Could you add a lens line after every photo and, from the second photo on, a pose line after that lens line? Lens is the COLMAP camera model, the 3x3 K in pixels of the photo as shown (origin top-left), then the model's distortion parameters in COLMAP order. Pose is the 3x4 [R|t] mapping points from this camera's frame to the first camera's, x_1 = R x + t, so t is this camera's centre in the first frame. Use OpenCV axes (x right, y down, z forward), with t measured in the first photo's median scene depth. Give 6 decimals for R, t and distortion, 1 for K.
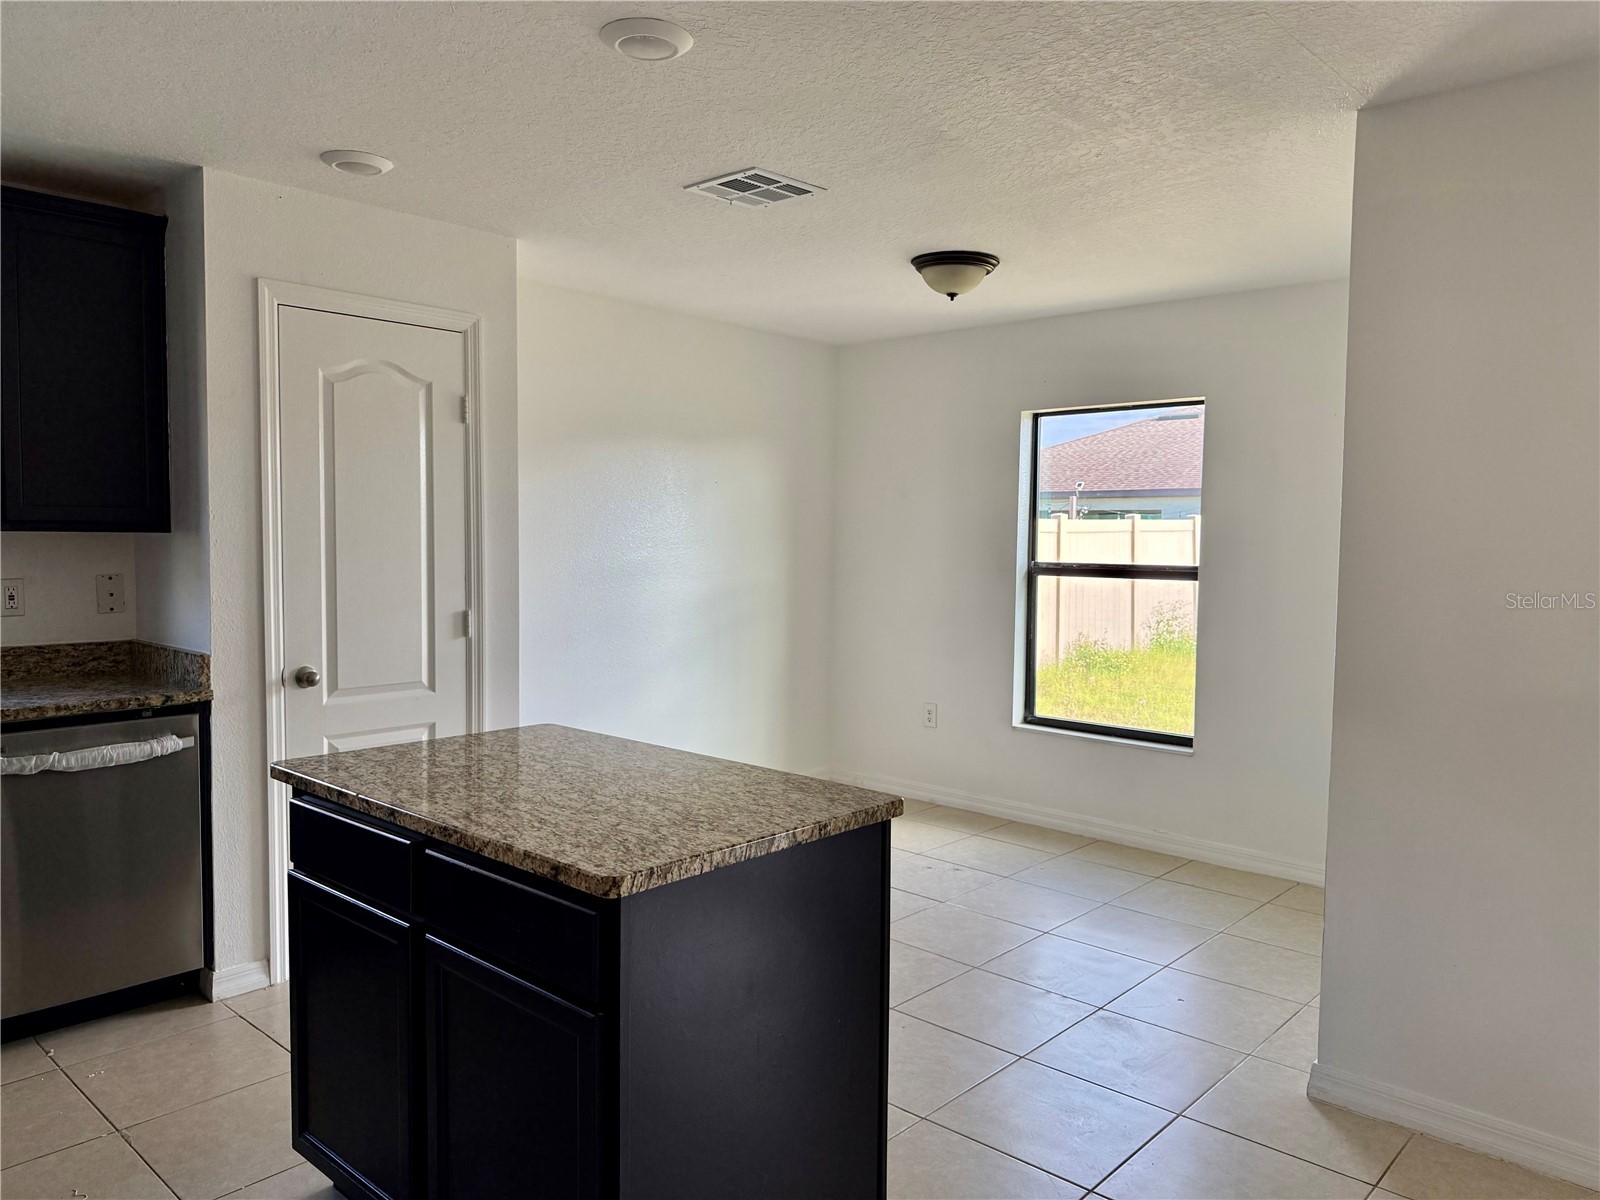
lens RADIAL K [[1122.5, 0, 822.4], [0, 1122.5, 605.3], [0, 0, 1]] dist [0.101163, -0.087131]
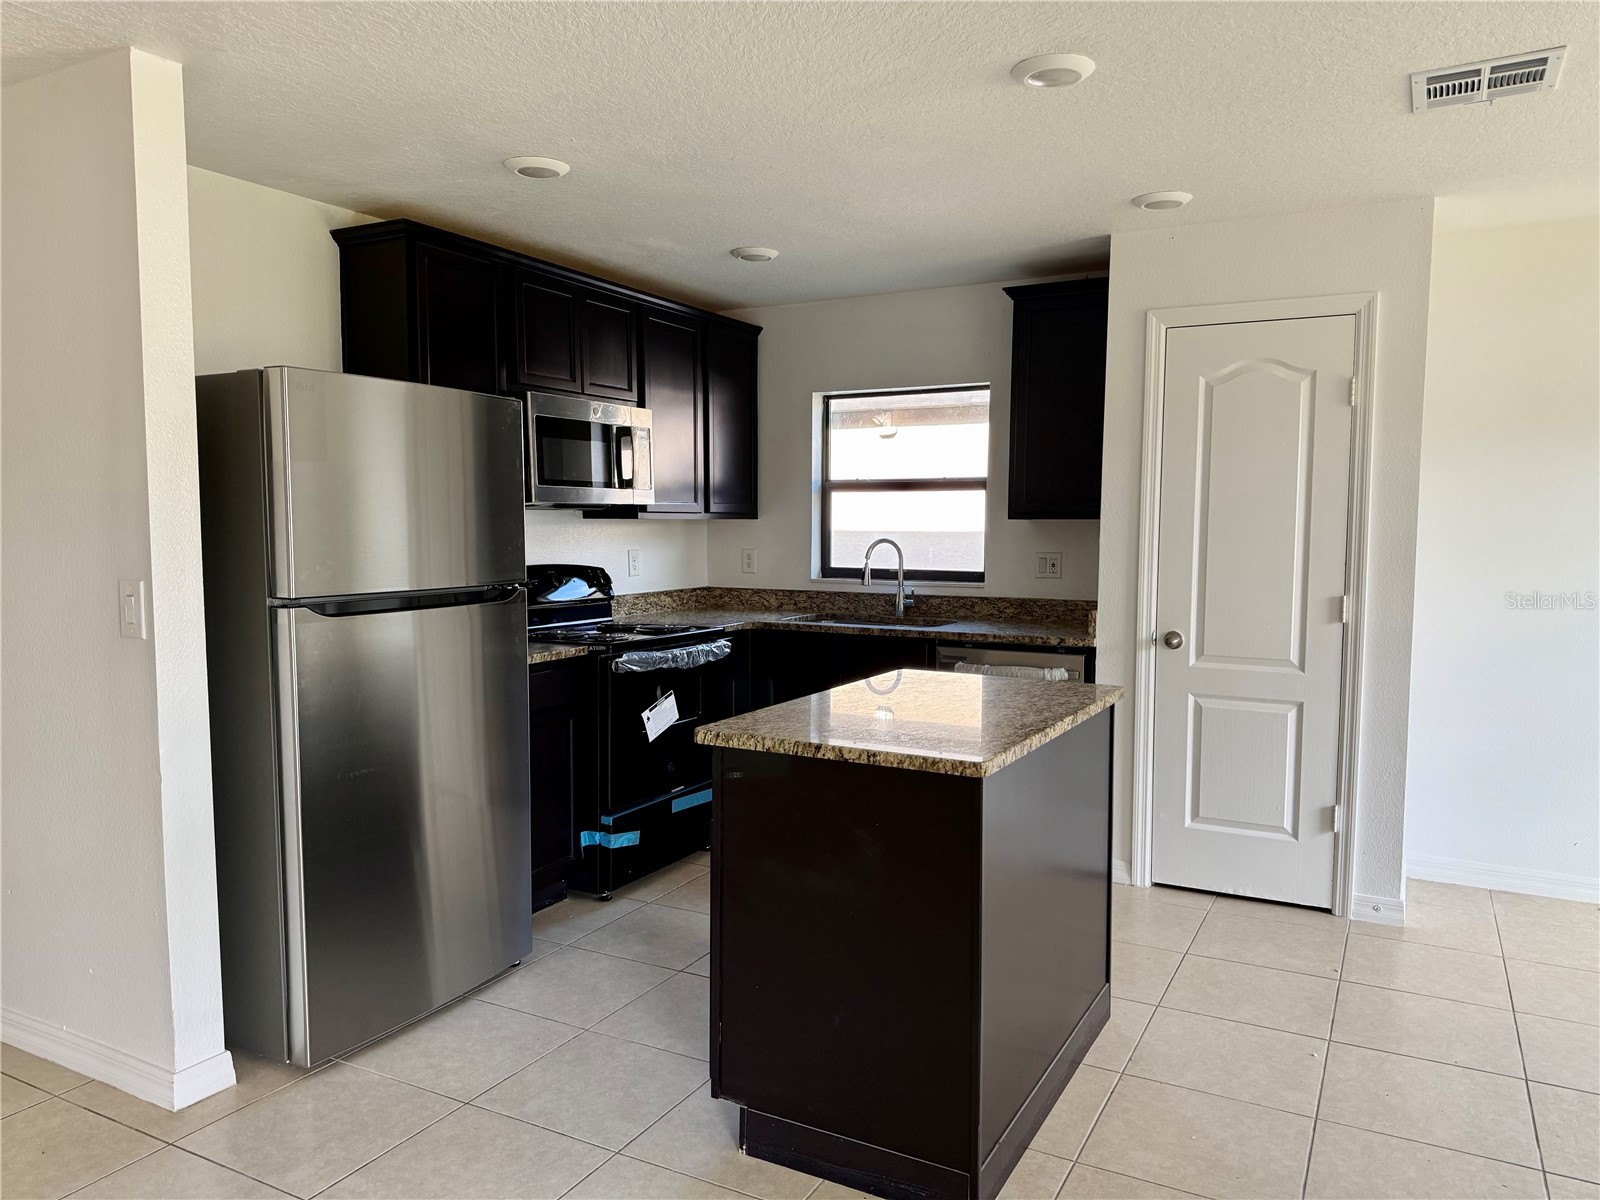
lens RADIAL K [[1148.7, 0, 801.0], [0, 1148.7, 606.6], [0, 0, 1]] dist [0.052459, -0.074410]
pose [[0.225187, 0.063605, -0.972237, 0.665693], [-0.061886, 0.996786, 0.050877, -0.009461], [0.972348, 0.048711, 0.228399, 0.371287]]
